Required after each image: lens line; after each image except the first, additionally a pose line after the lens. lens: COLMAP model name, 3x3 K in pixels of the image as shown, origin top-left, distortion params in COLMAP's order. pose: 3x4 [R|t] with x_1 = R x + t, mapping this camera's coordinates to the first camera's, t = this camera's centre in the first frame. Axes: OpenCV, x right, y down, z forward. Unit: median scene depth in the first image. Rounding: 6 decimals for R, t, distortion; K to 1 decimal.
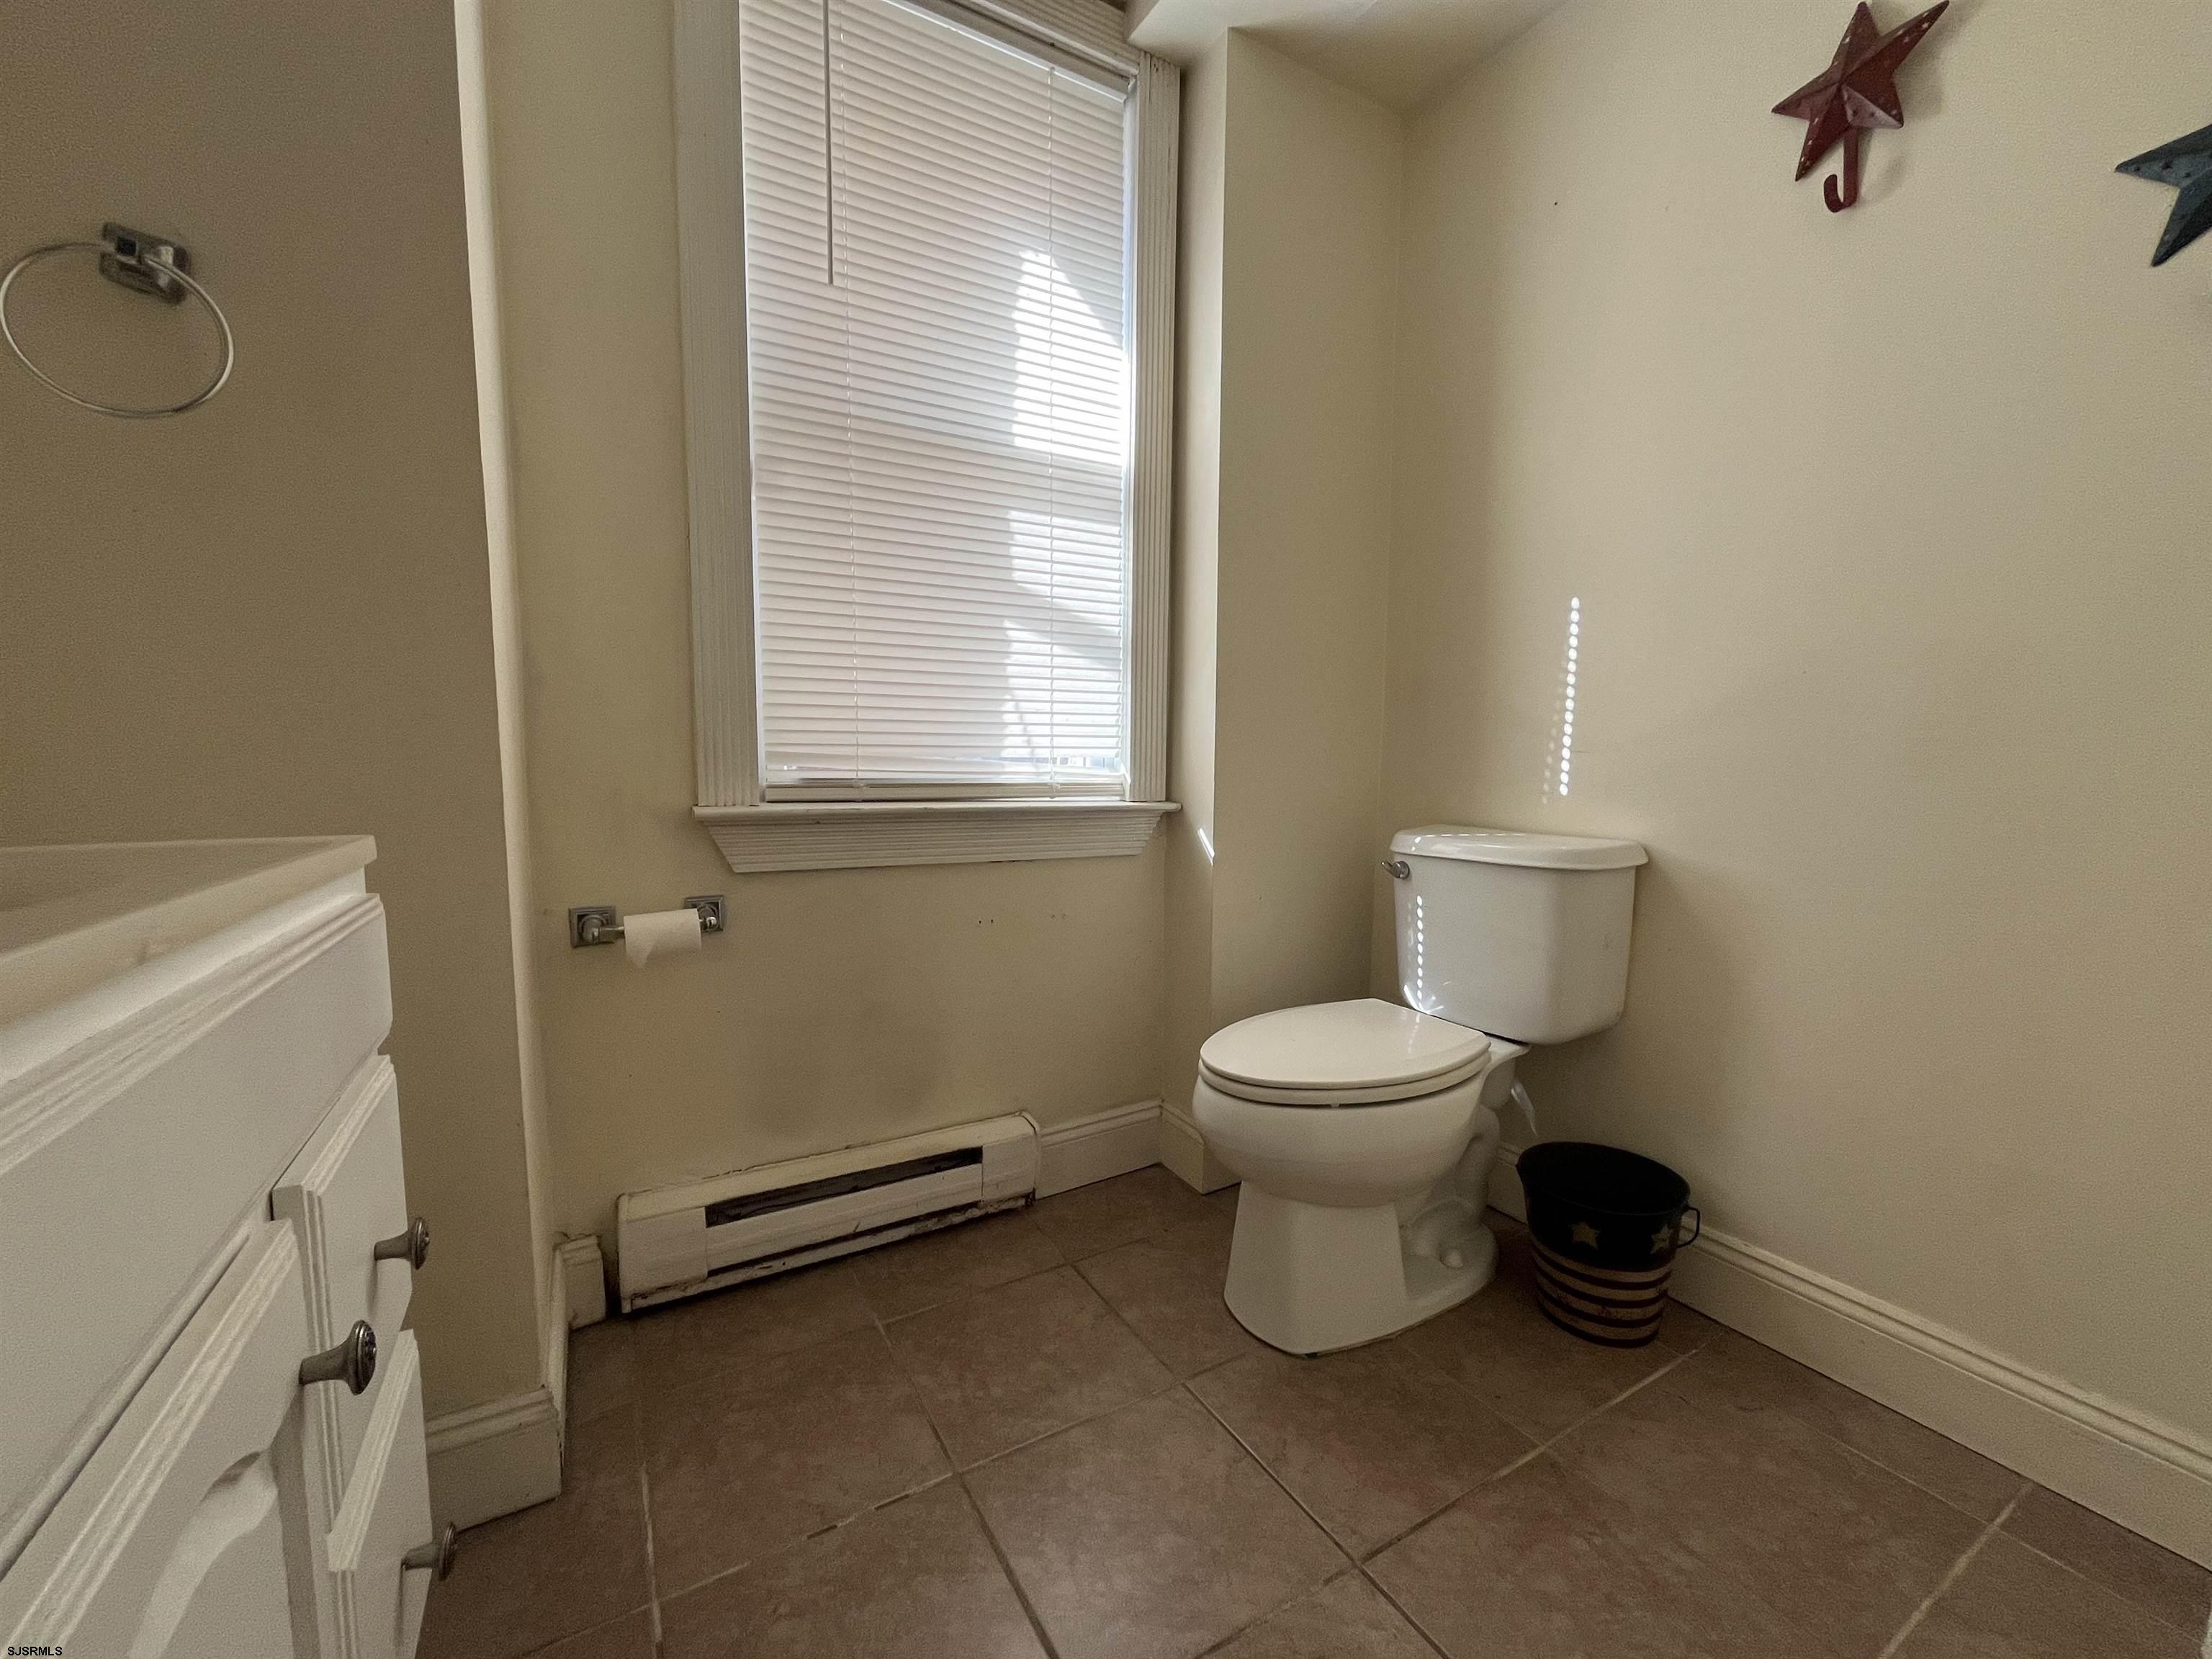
lens RADIAL K [[899.5, 0, 1097.6], [0, 899.5, 836.6], [0, 0, 1]] dist [-0.004150, -0.000467]
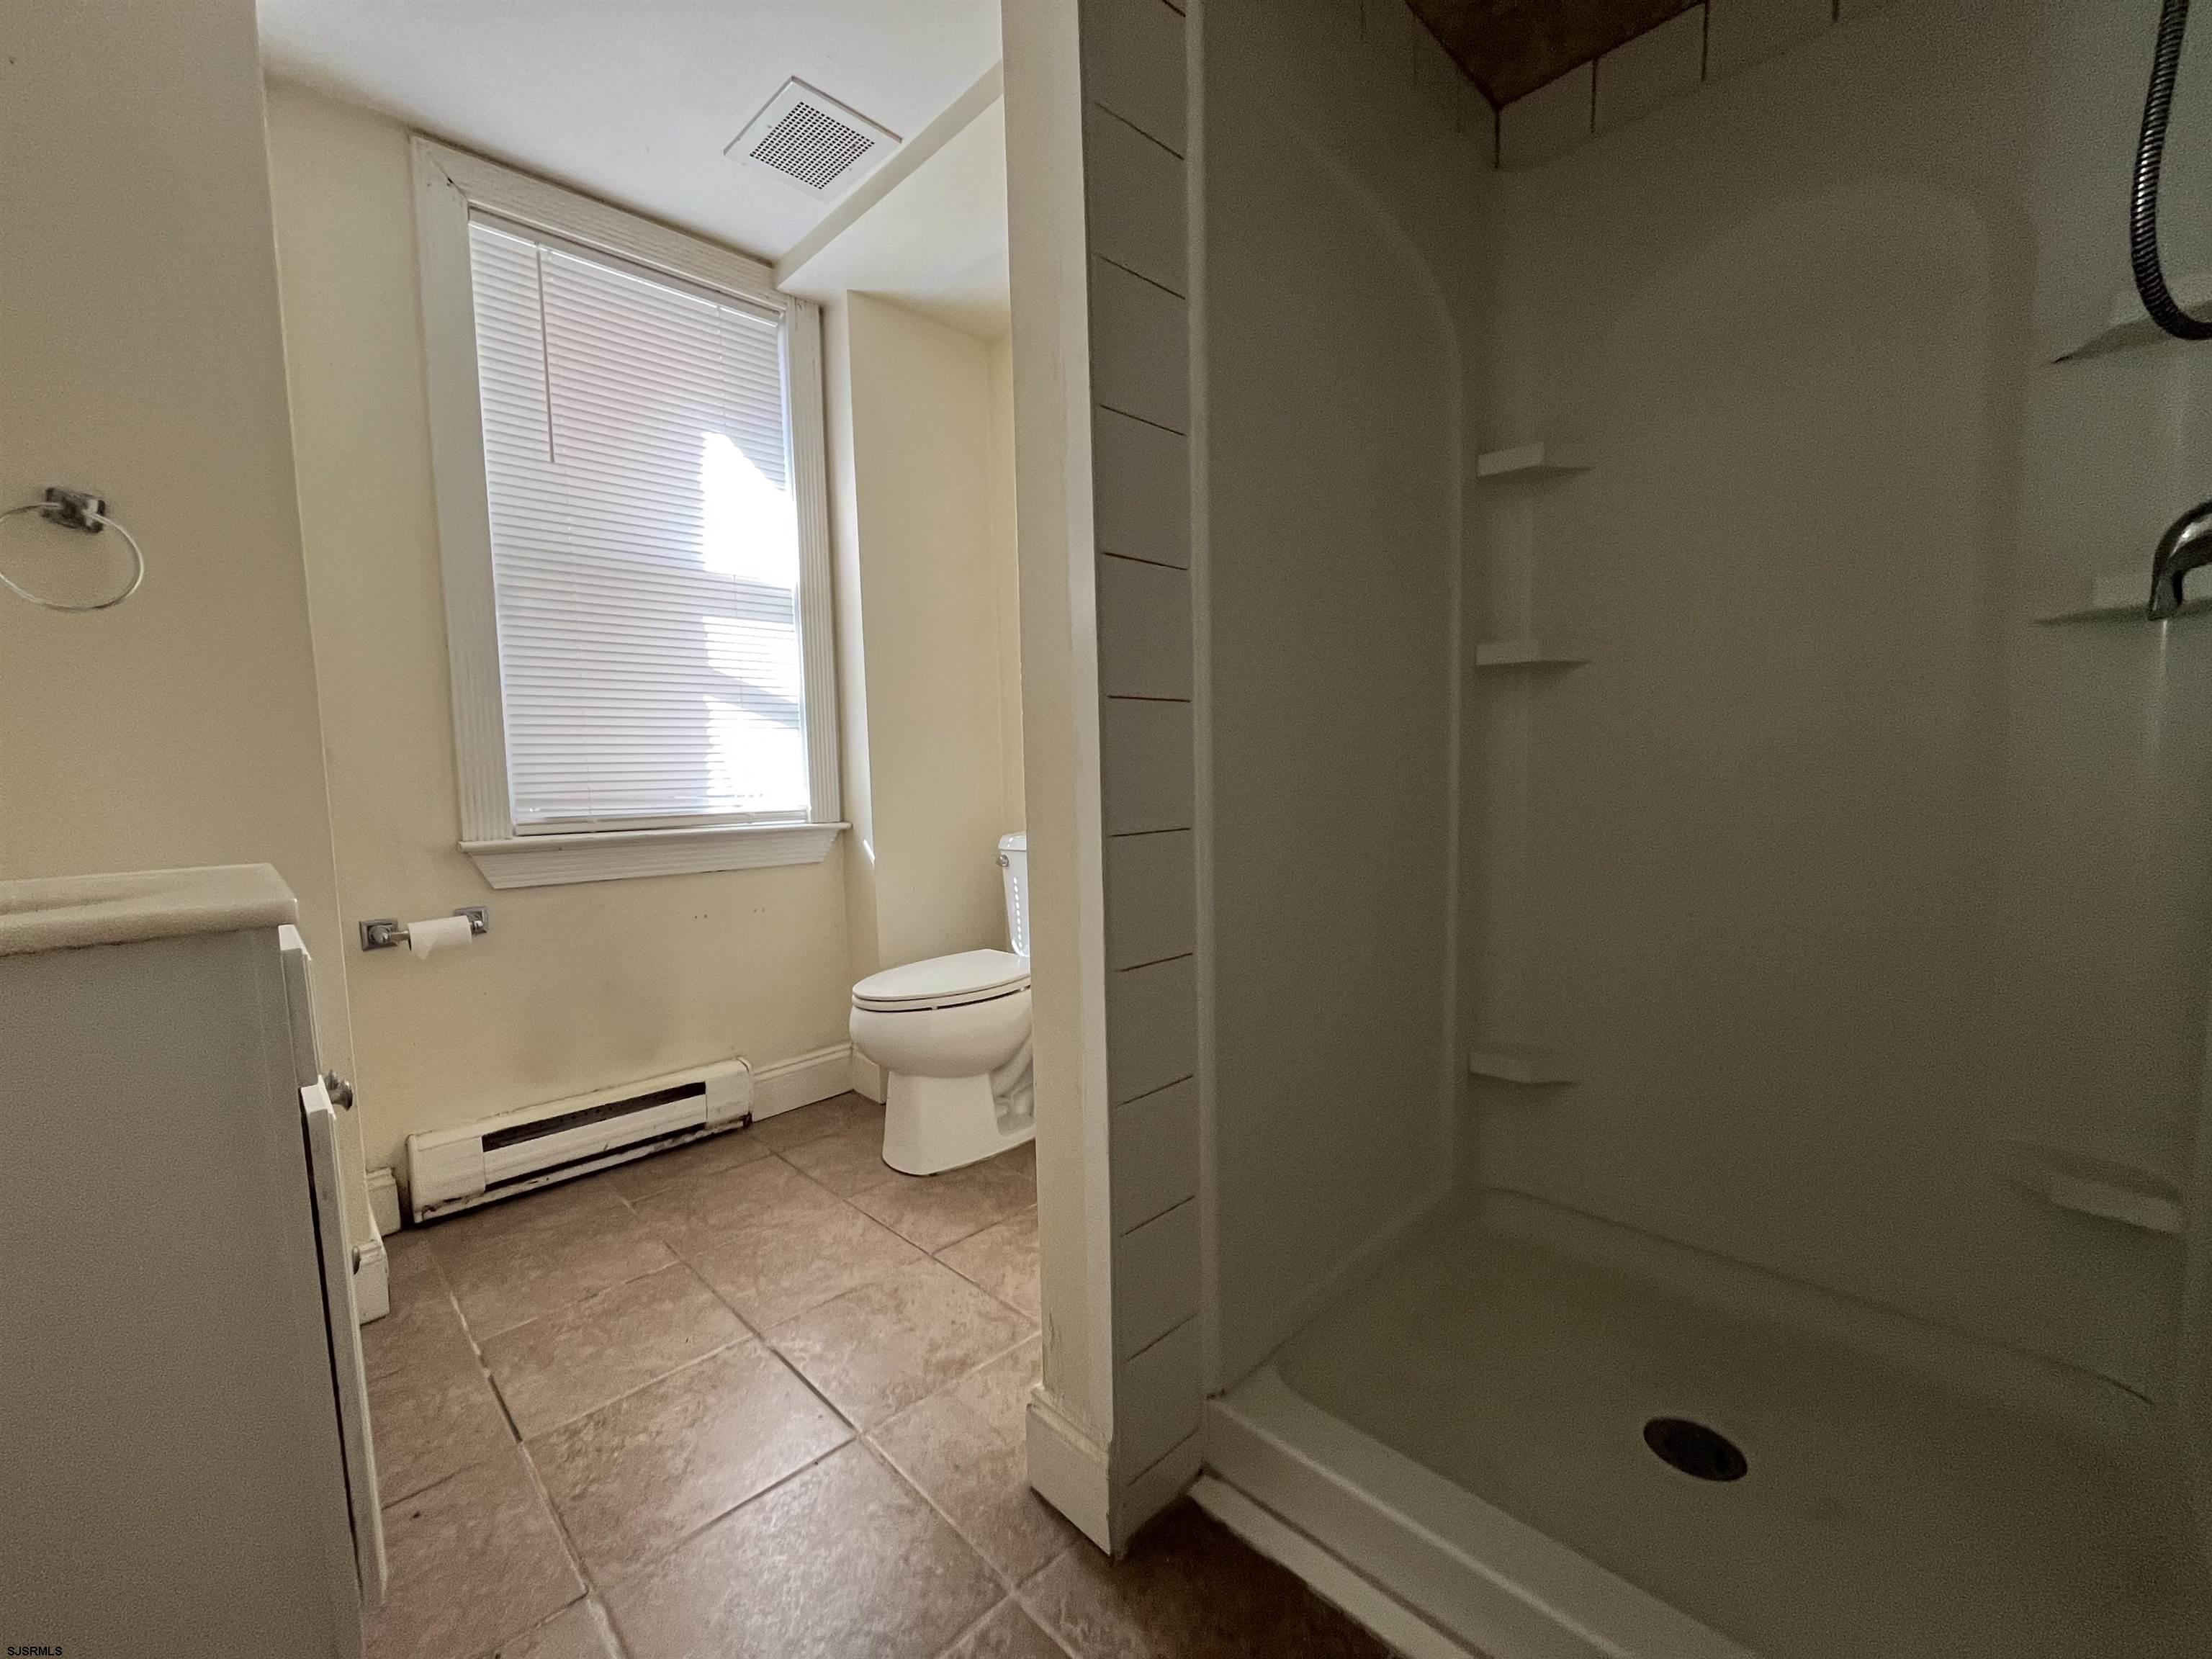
lens RADIAL K [[899.5, 0, 1097.6], [0, 899.5, 836.6], [0, 0, 1]] dist [-0.004150, -0.000467]
pose [[0.967565, -0.050844, 0.247451, 0.141778], [0.056115, 0.998322, -0.014290, 0.030554], [-0.246309, 0.027712, 0.968795, -0.521839]]
